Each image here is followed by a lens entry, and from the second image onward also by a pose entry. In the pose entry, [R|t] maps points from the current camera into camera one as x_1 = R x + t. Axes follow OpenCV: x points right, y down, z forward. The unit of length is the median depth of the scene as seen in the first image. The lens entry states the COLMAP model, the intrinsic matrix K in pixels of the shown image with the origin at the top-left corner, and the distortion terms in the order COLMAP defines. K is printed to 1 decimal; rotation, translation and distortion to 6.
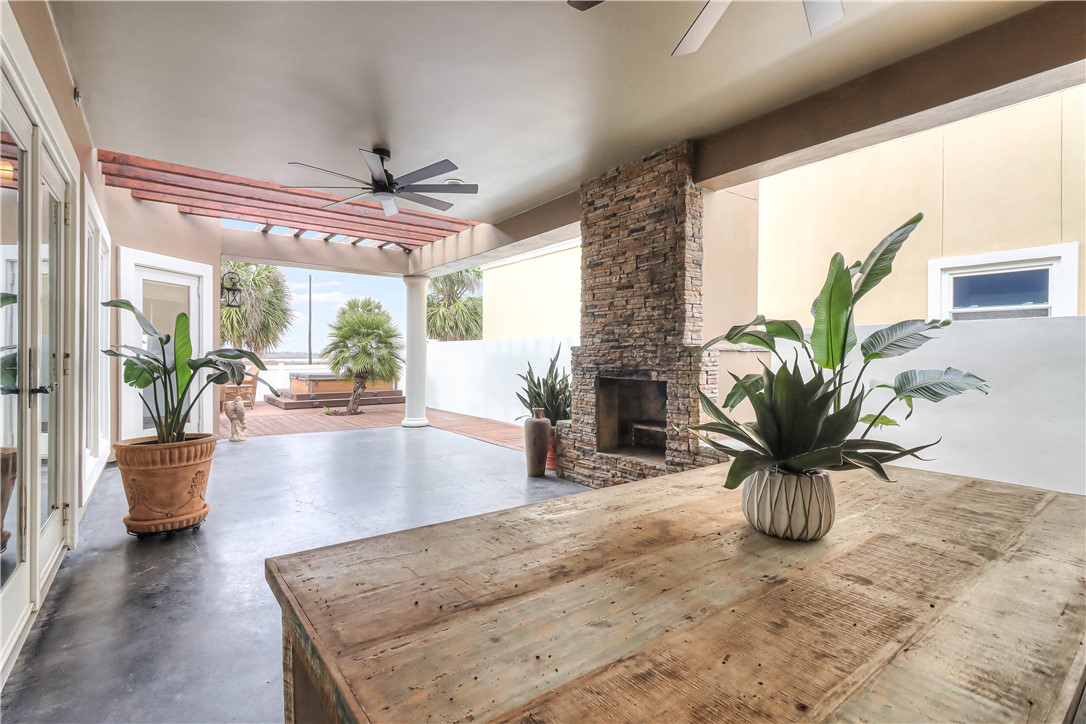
lens RADIAL K [[505.1, 0, 543.4], [0, 505.1, 353.5], [0, 0, 1]] dist [0.002086, -0.000144]
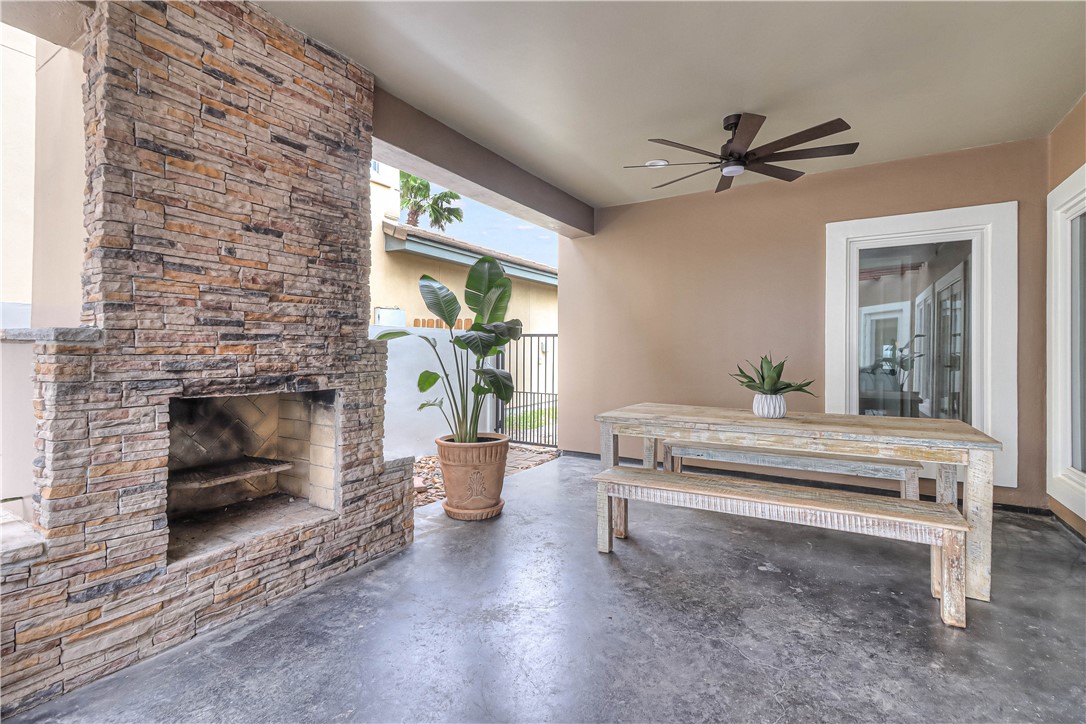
lens RADIAL K [[509.0, 0, 542.9], [0, 509.0, 347.2], [0, 0, 1]] dist [0.024312, -0.000030]
pose [[-0.365057, 0.006785, 0.930961, -0.502561], [-0.006236, 0.999933, -0.009733, 0.002036], [-0.930964, -0.009358, -0.364990, 0.962112]]
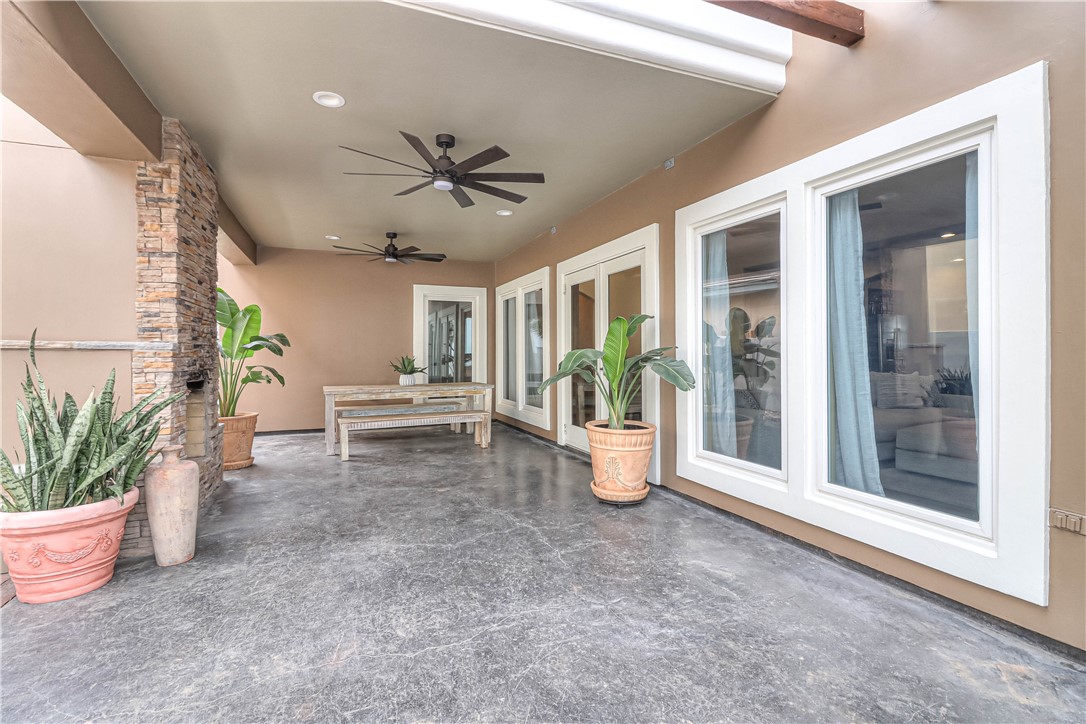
lens RADIAL K [[505.1, 0, 543.4], [0, 505.1, 353.5], [0, 0, 1]] dist [0.002086, -0.000144]
pose [[-0.967623, -0.000250, 0.252398, -0.714973], [0.000175, 0.999999, 0.001659, -0.002585], [-0.252398, 0.001650, -0.967622, 1.815590]]
